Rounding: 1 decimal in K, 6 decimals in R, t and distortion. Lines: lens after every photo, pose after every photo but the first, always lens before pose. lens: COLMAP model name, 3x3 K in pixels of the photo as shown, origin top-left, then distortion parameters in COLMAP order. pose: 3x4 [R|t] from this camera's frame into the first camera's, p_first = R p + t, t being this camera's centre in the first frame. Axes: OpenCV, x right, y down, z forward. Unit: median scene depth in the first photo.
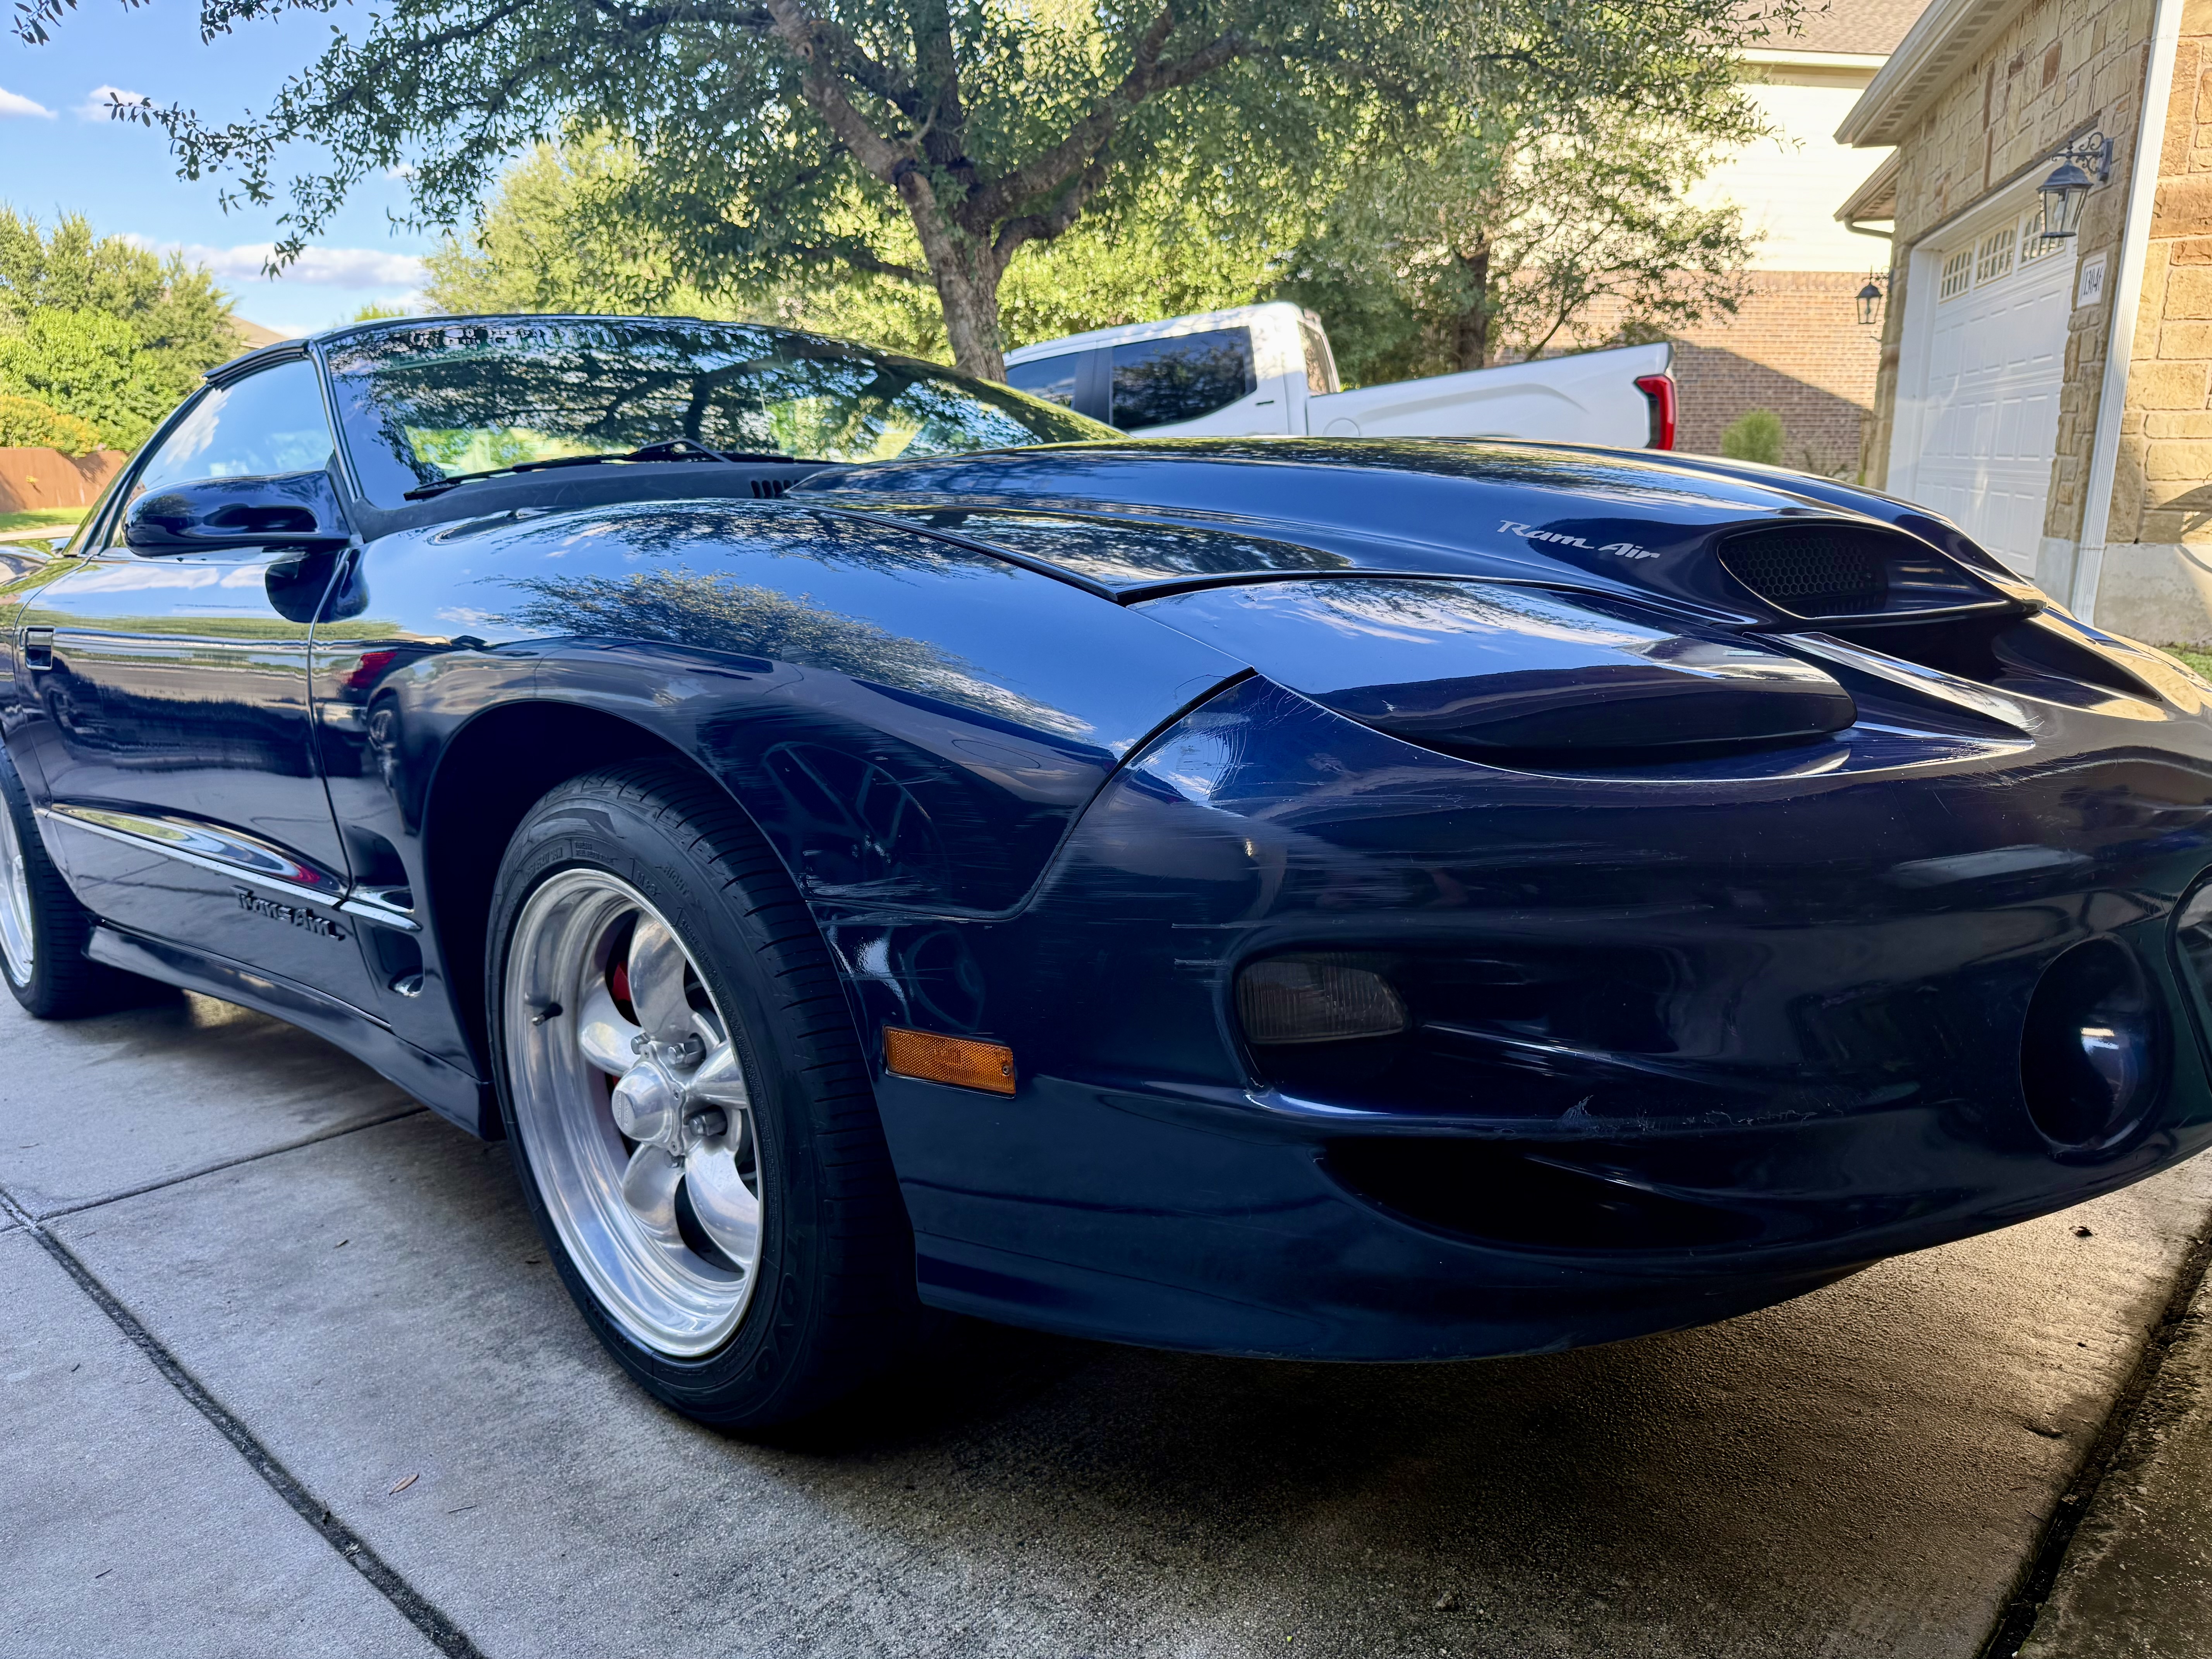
lens RADIAL K [[1587.8, 0, 1111.2], [0, 1587.8, 838.7], [0, 0, 1]] dist [-0.022462, -0.003297]
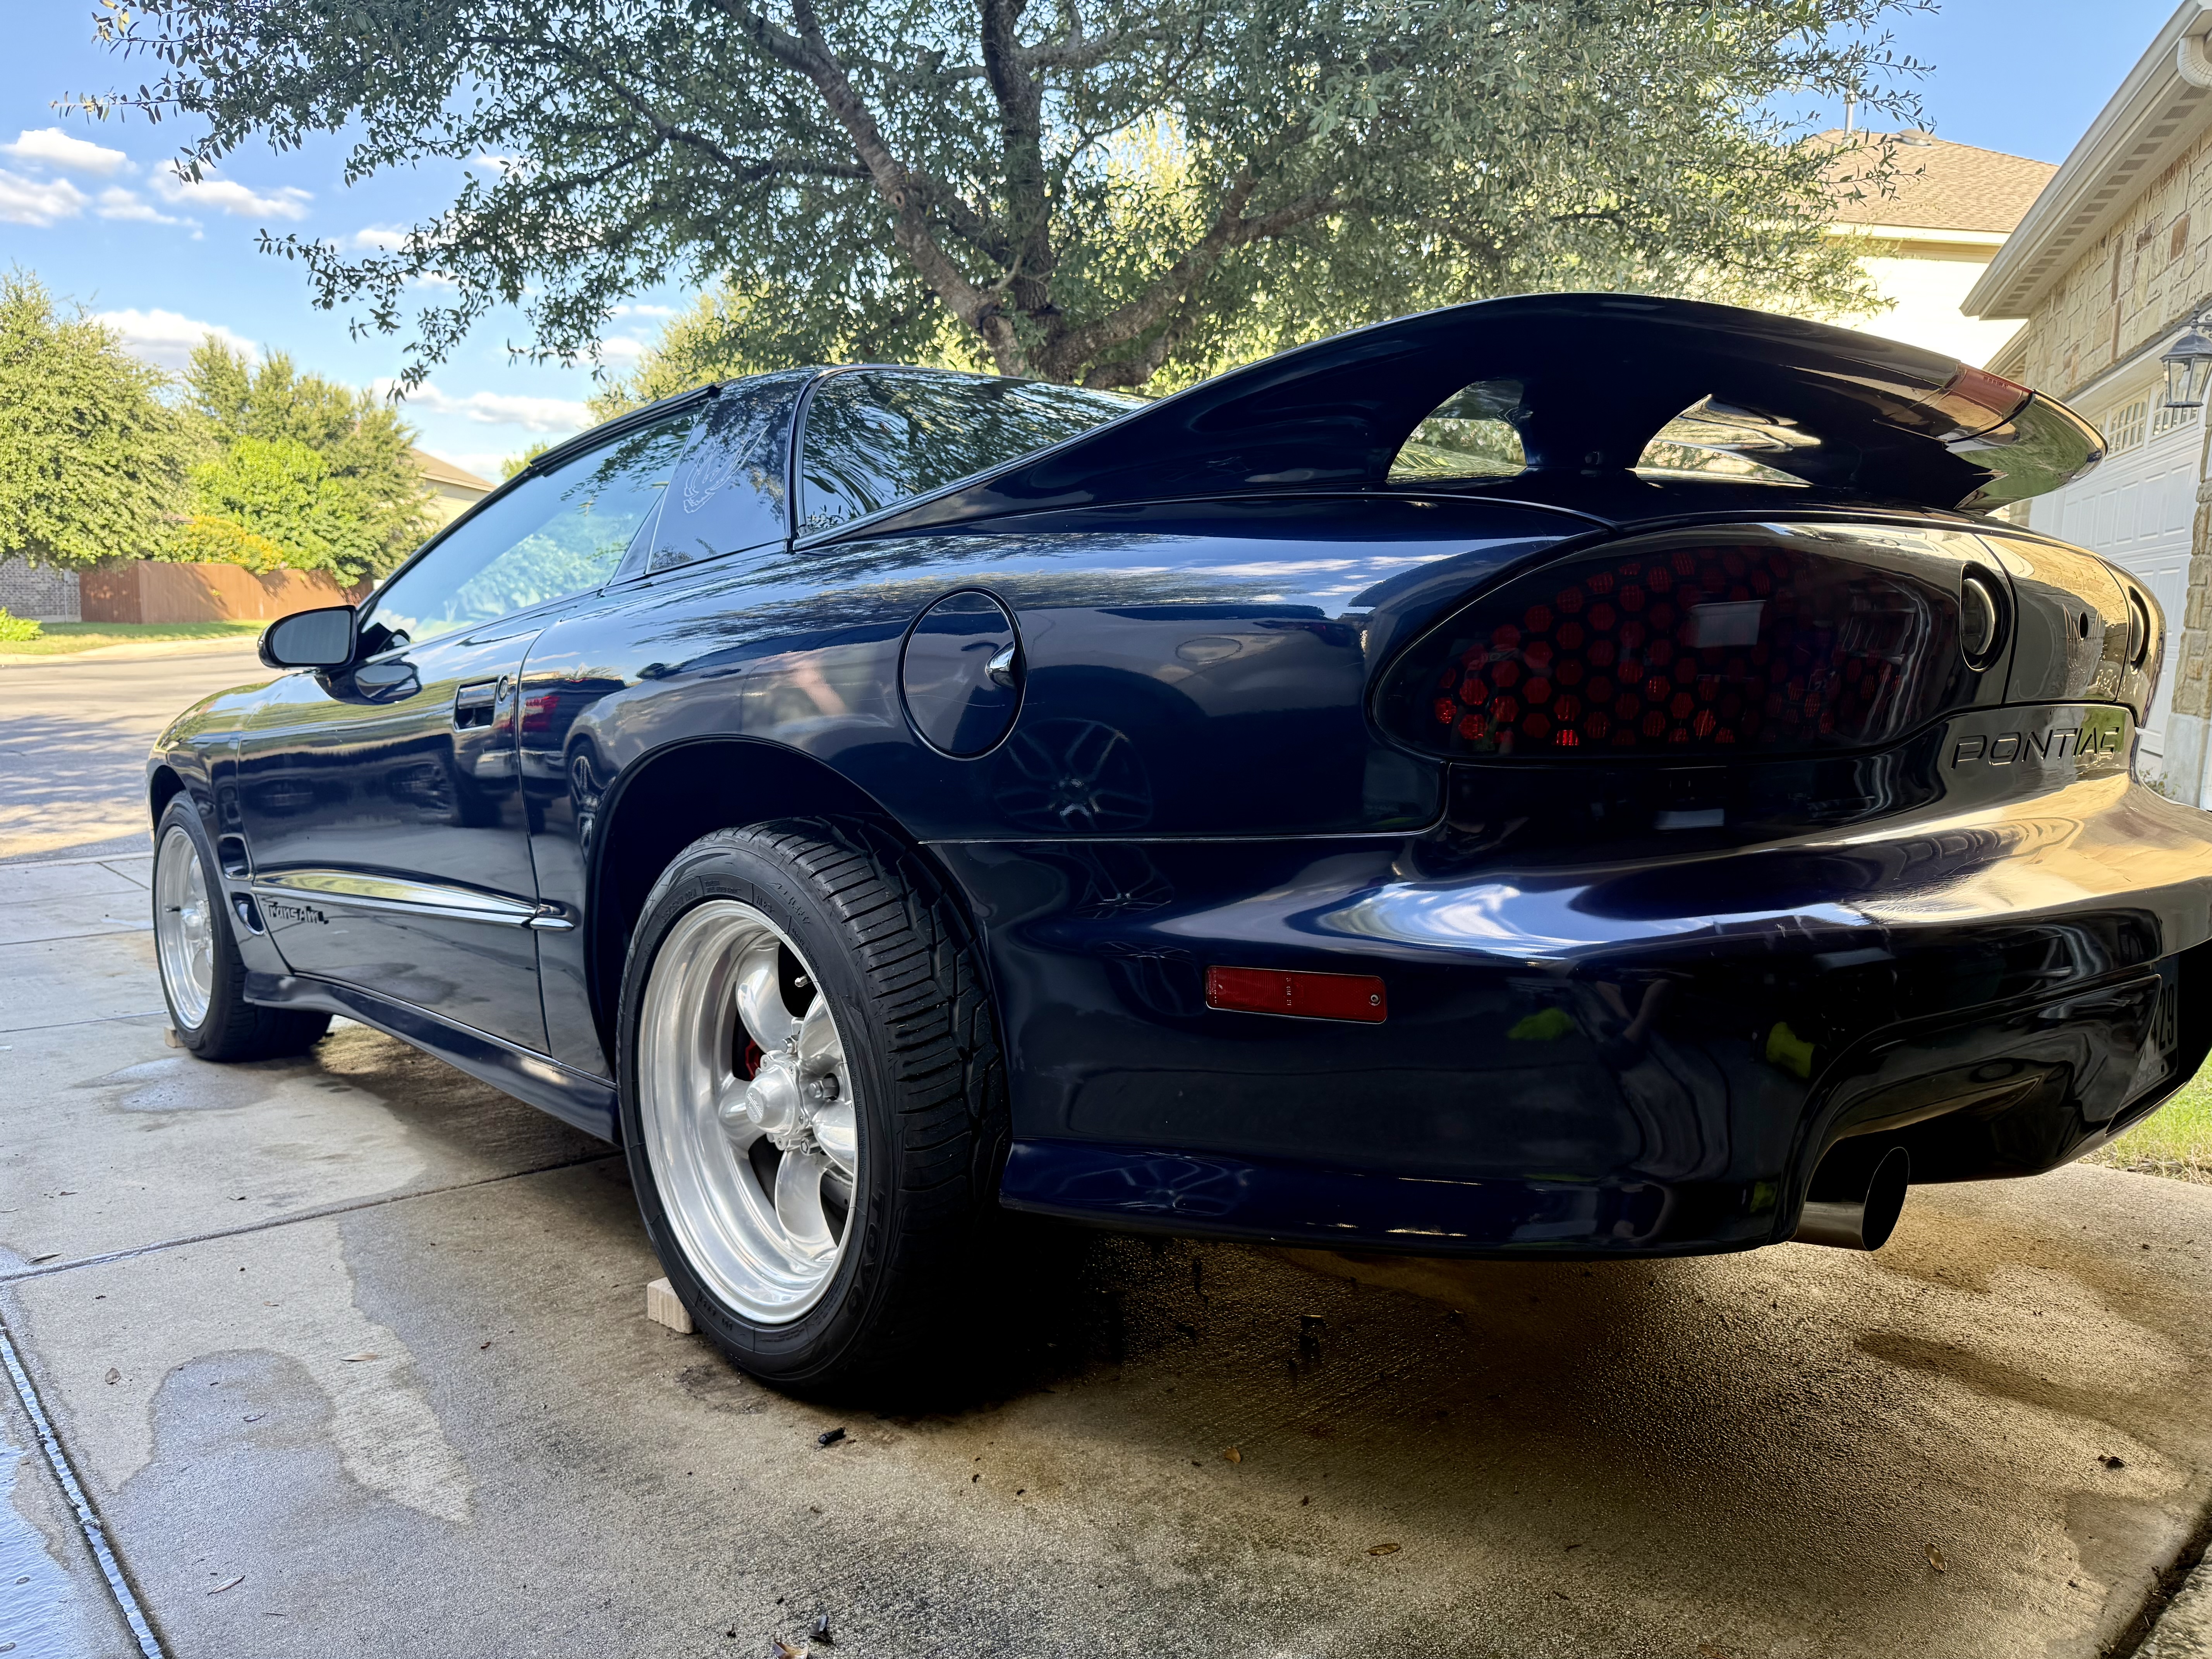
lens RADIAL K [[1587.8, 0, 1090.4], [0, 1587.8, 831.7], [0, 0, 1]] dist [-0.022462, -0.003297]
pose [[0.995146, 0.045734, -0.087141, 0.034749], [-0.053851, 0.994190, -0.093205, 0.004225], [0.082372, 0.097446, 0.991826, 0.013625]]
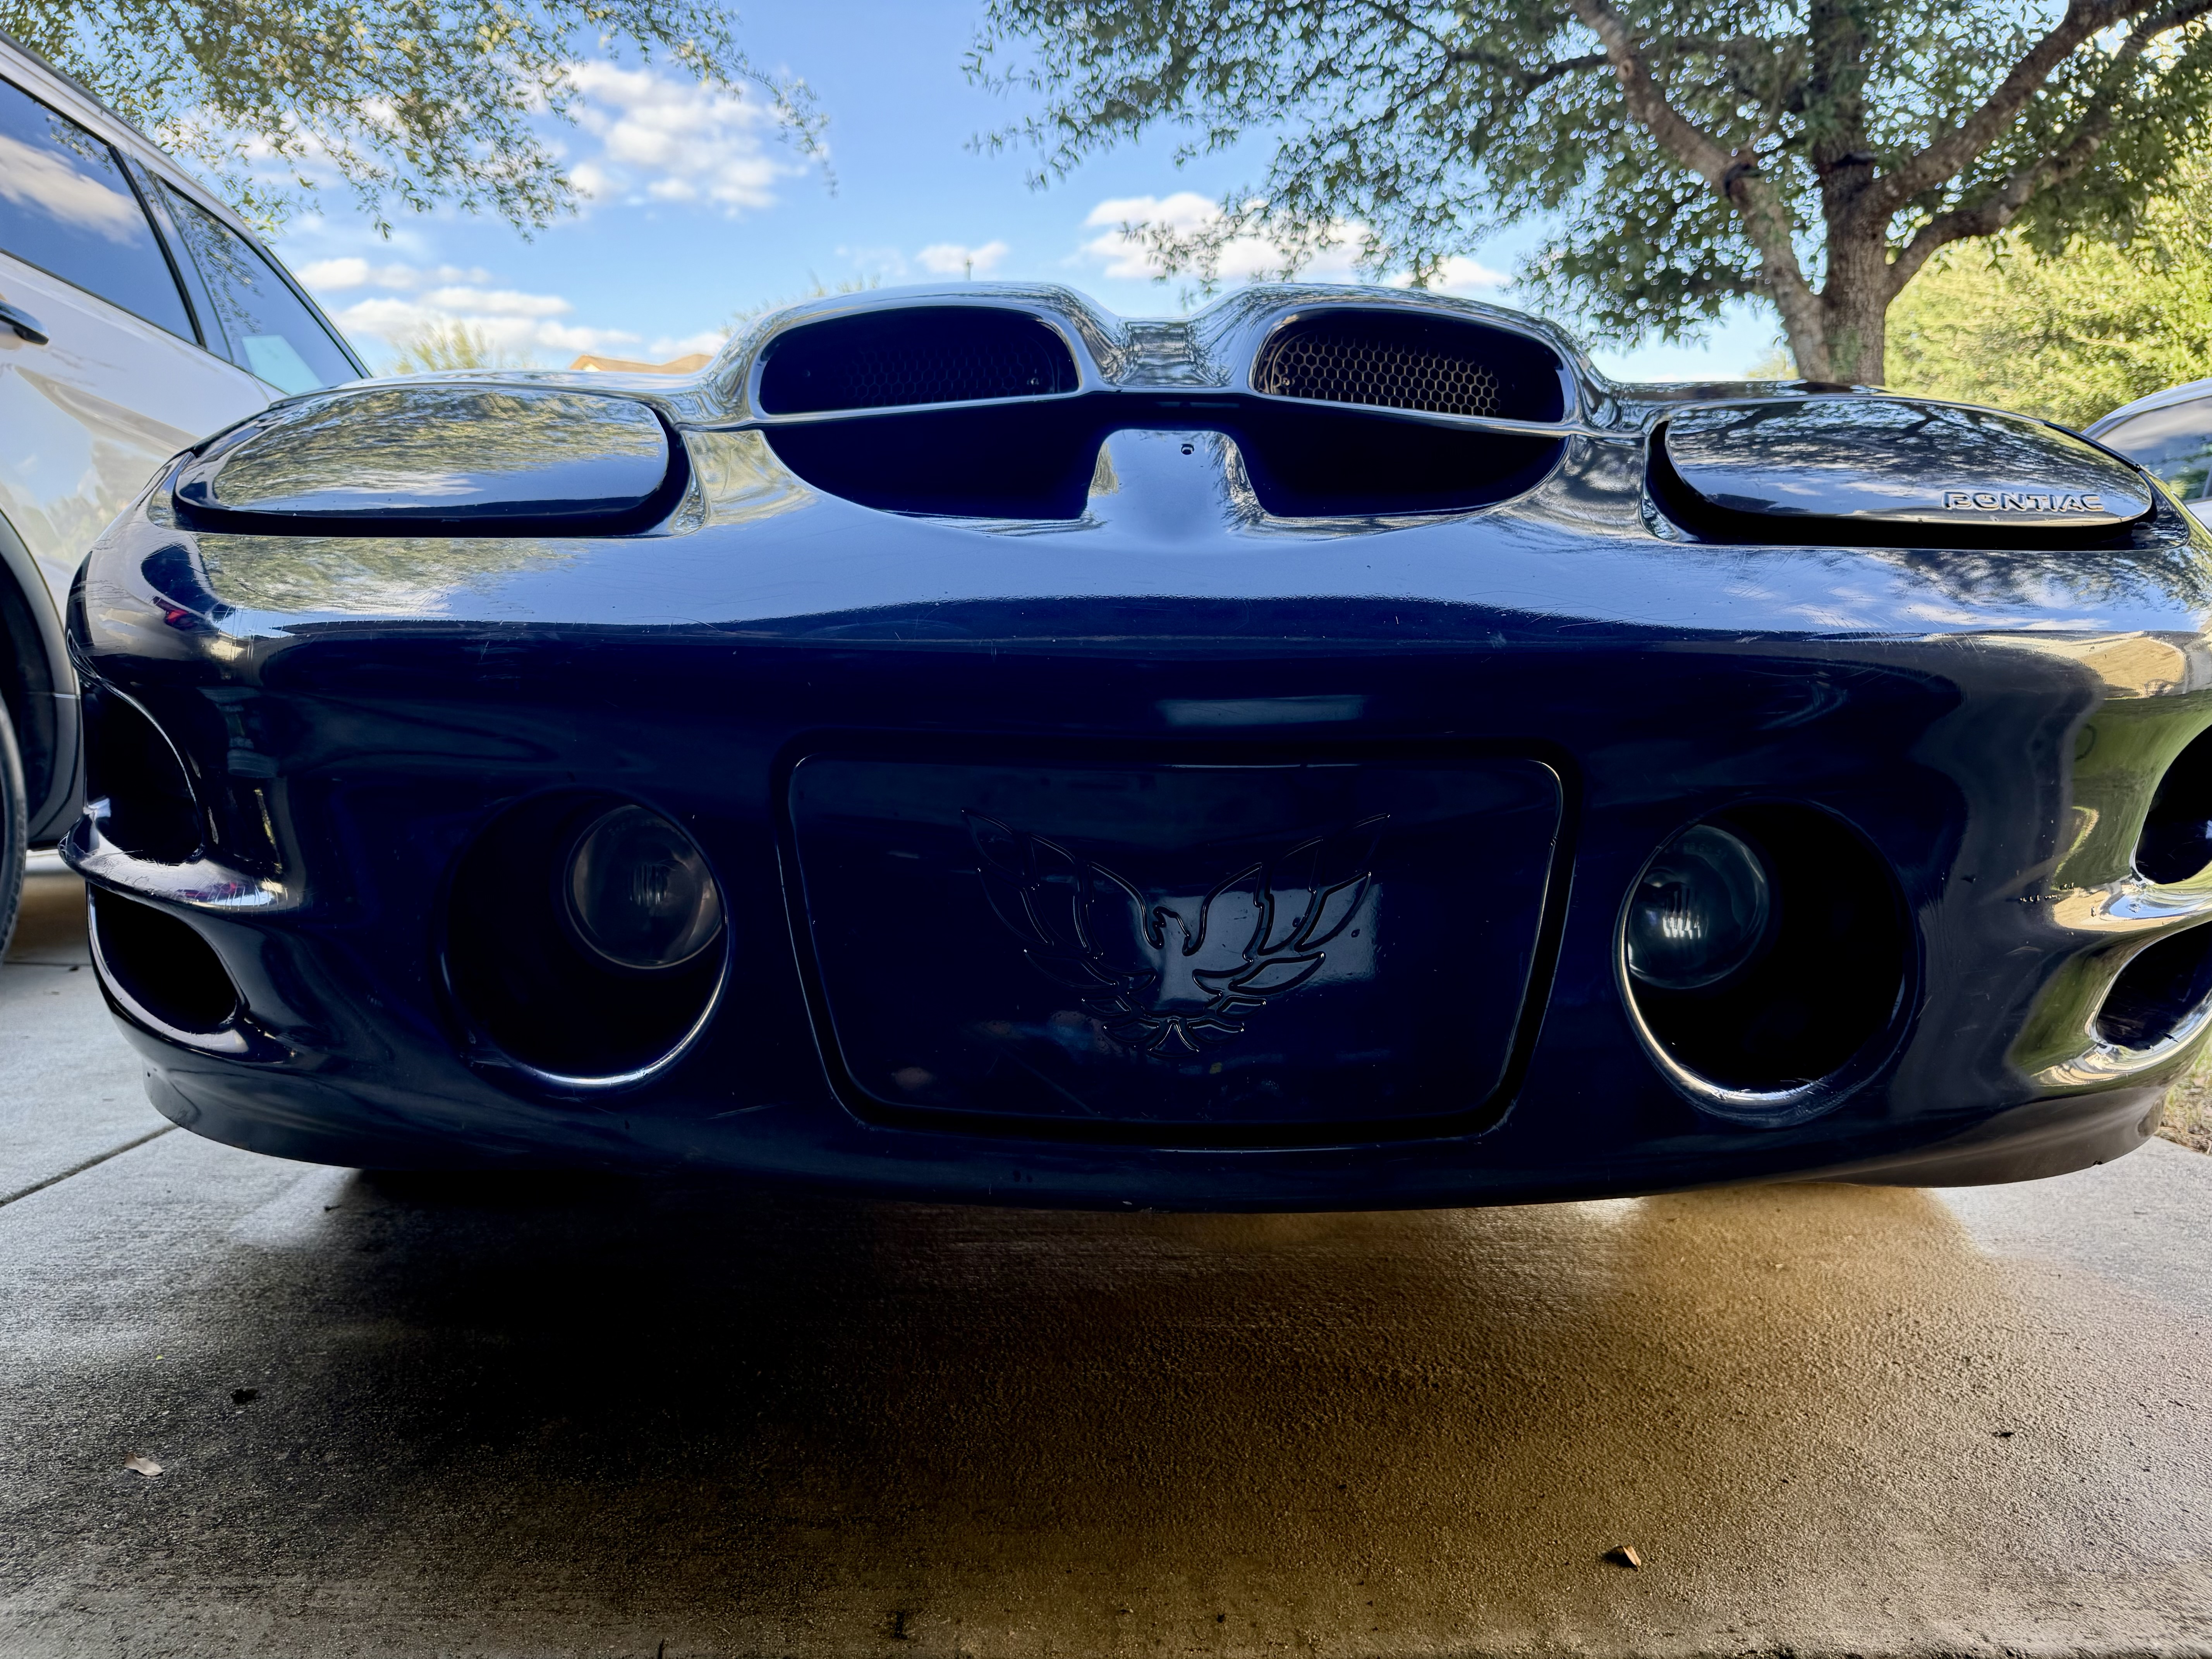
lens RADIAL K [[1587.8, 0, 1094.6], [0, 1587.8, 828.2], [0, 0, 1]] dist [-0.022462, -0.003297]
pose [[0.695880, 0.113720, -0.709097, 0.253613], [-0.167440, 0.985863, -0.006213, 0.010932], [0.698366, 0.123055, 0.705083, 0.130609]]
